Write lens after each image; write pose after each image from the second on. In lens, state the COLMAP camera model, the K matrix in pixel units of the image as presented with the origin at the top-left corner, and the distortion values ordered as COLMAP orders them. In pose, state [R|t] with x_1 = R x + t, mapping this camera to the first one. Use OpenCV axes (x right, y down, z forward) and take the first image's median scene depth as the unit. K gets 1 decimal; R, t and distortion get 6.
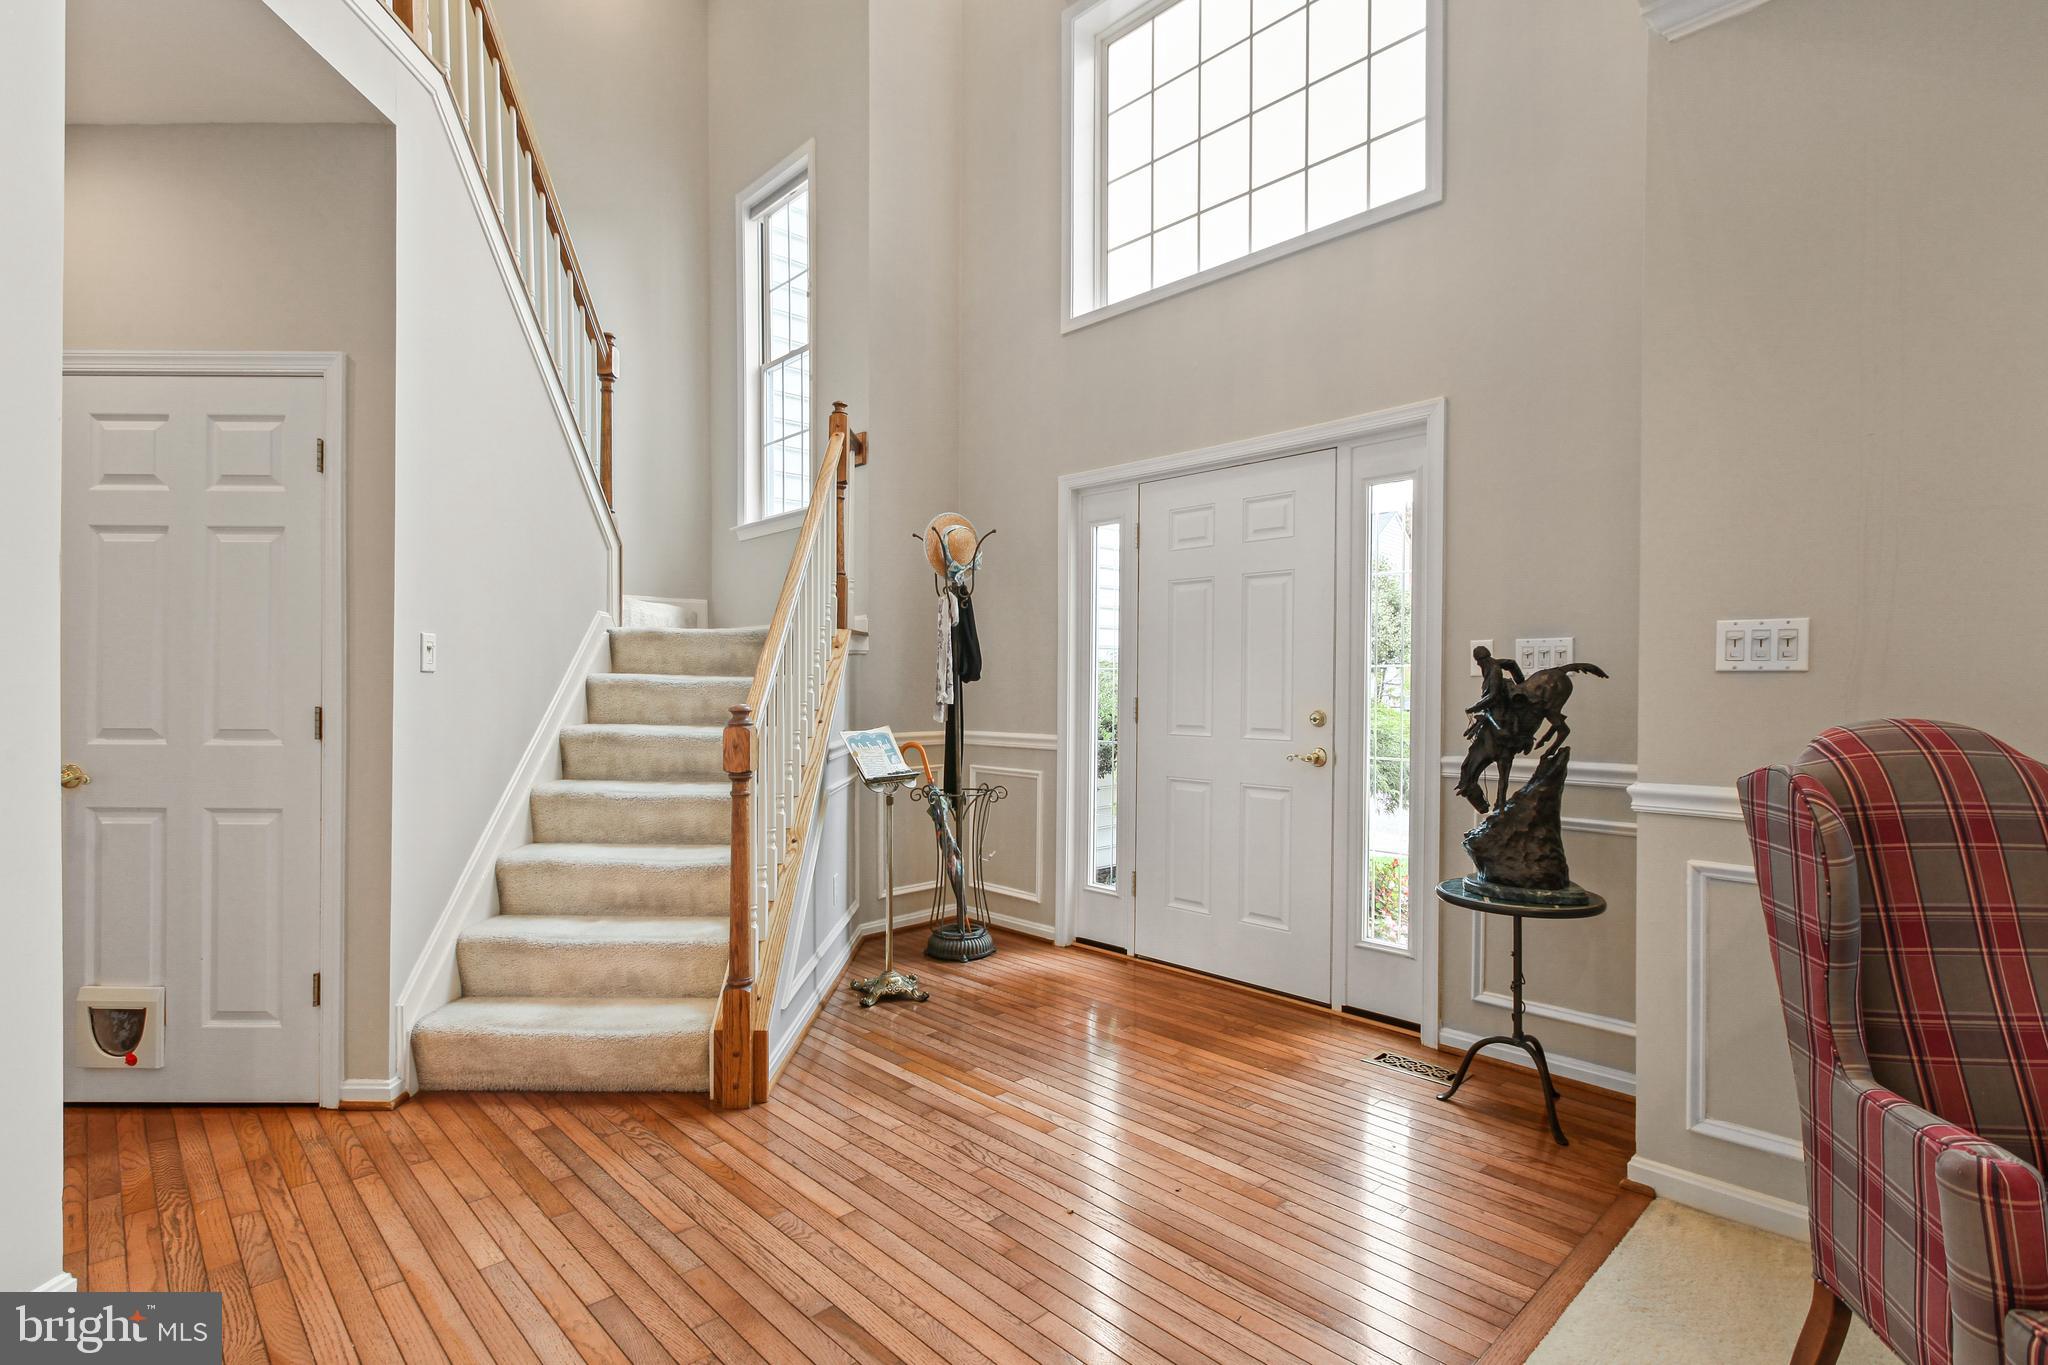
lens RADIAL K [[980.8, 0, 1024.0], [0, 980.8, 682.5], [0, 0, 1]] dist [-0.003807, -0.000316]
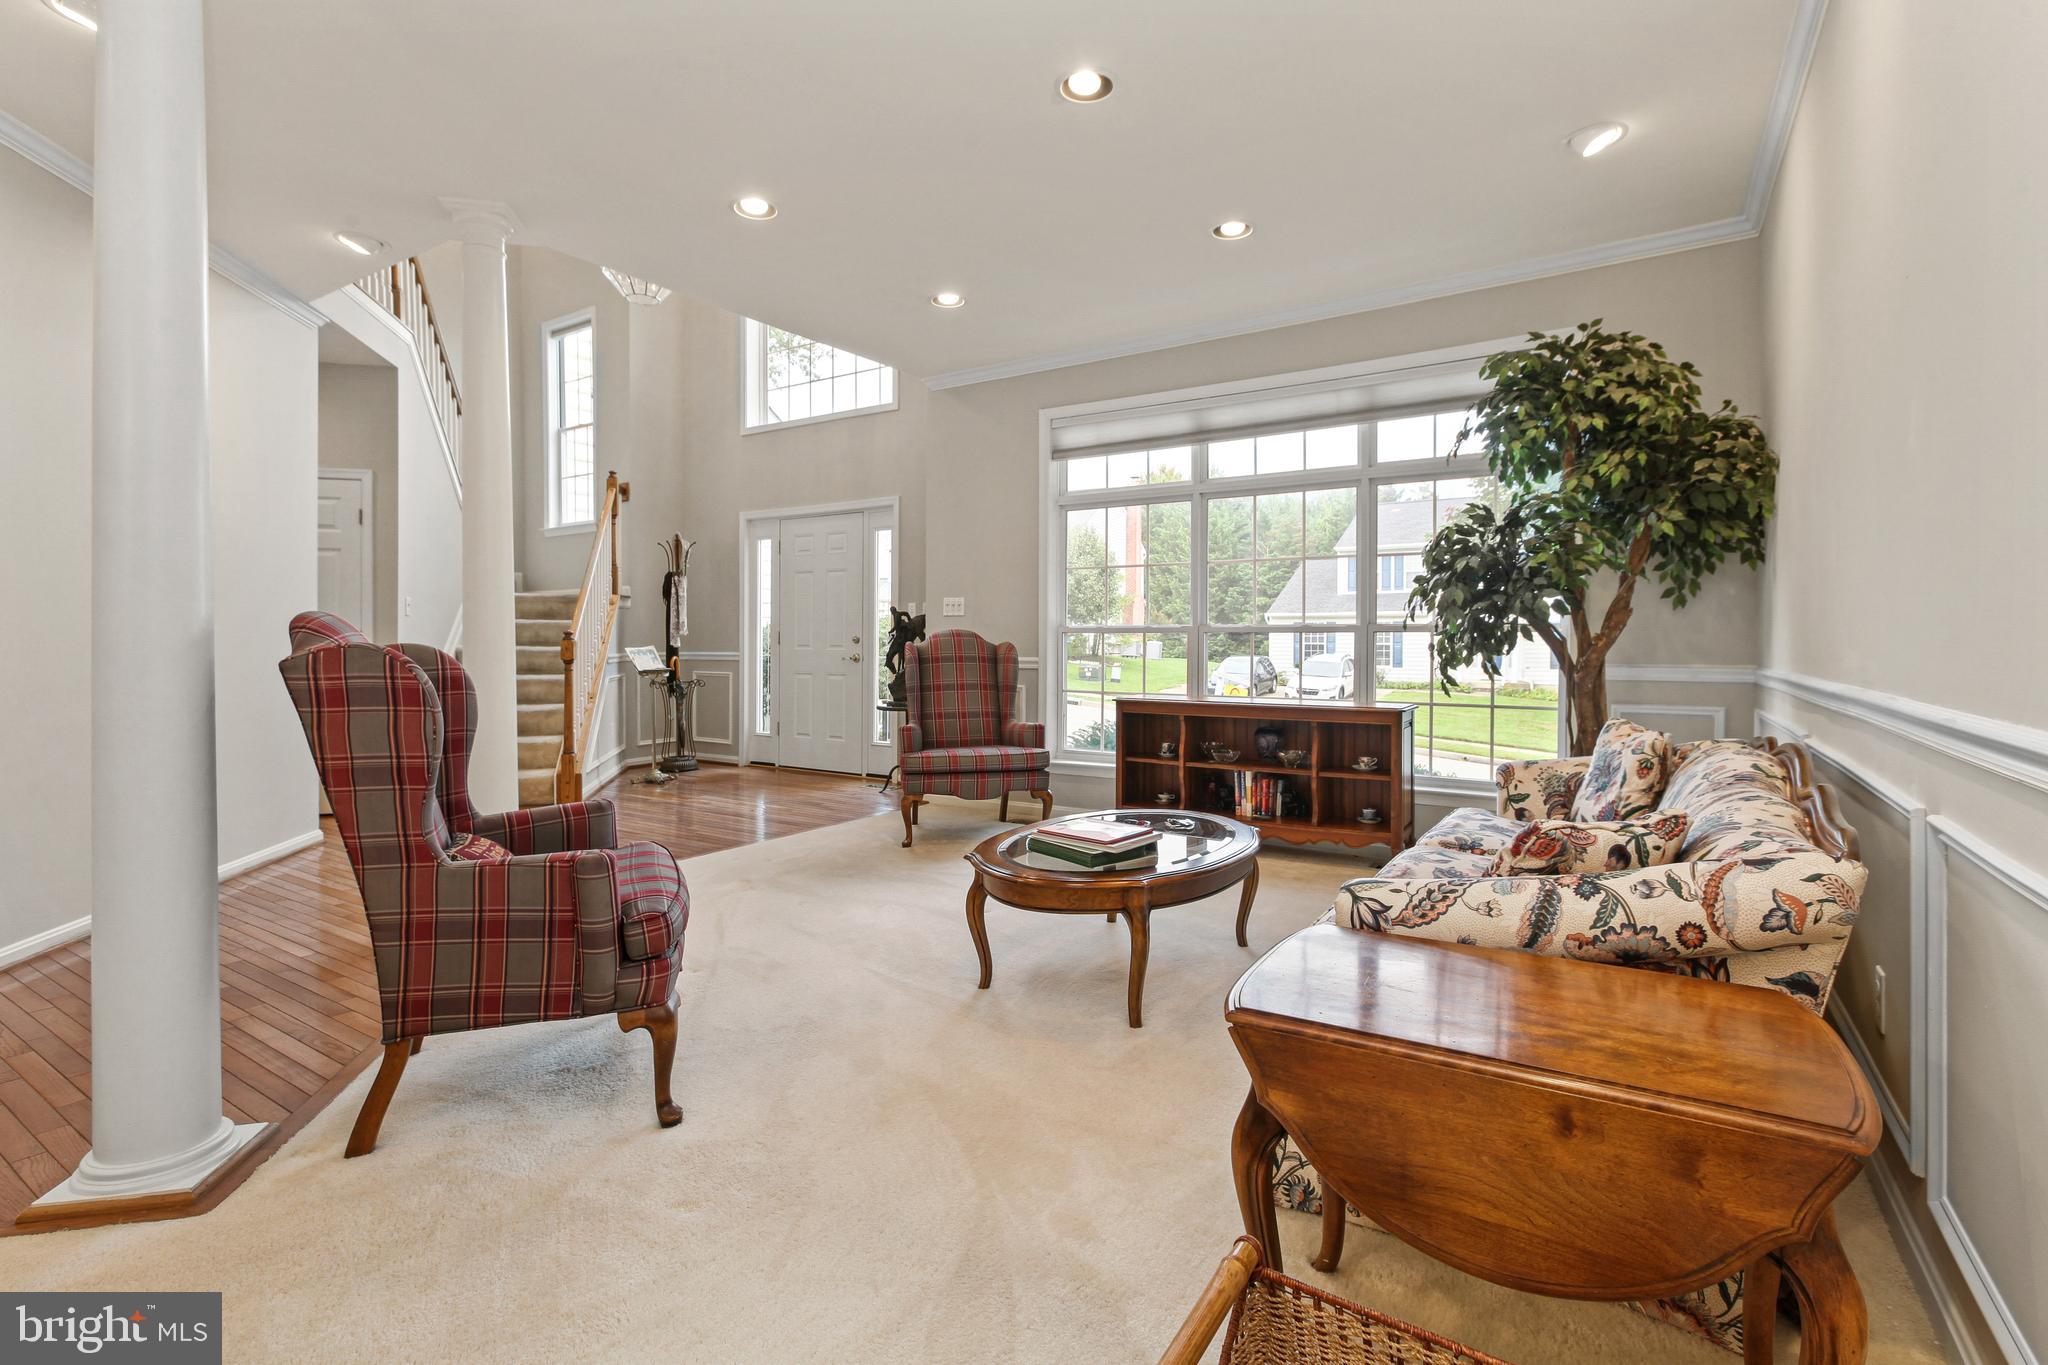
lens RADIAL K [[957.2, 0, 1024.5], [0, 957.2, 633.5], [0, 0, 1]] dist [0.001338, 0.000416]
pose [[0.974129, -0.002671, 0.225976, 0.158733], [0.002797, 0.999996, -0.000236, 0.022036], [-0.225974, 0.000862, 0.974133, -0.932428]]
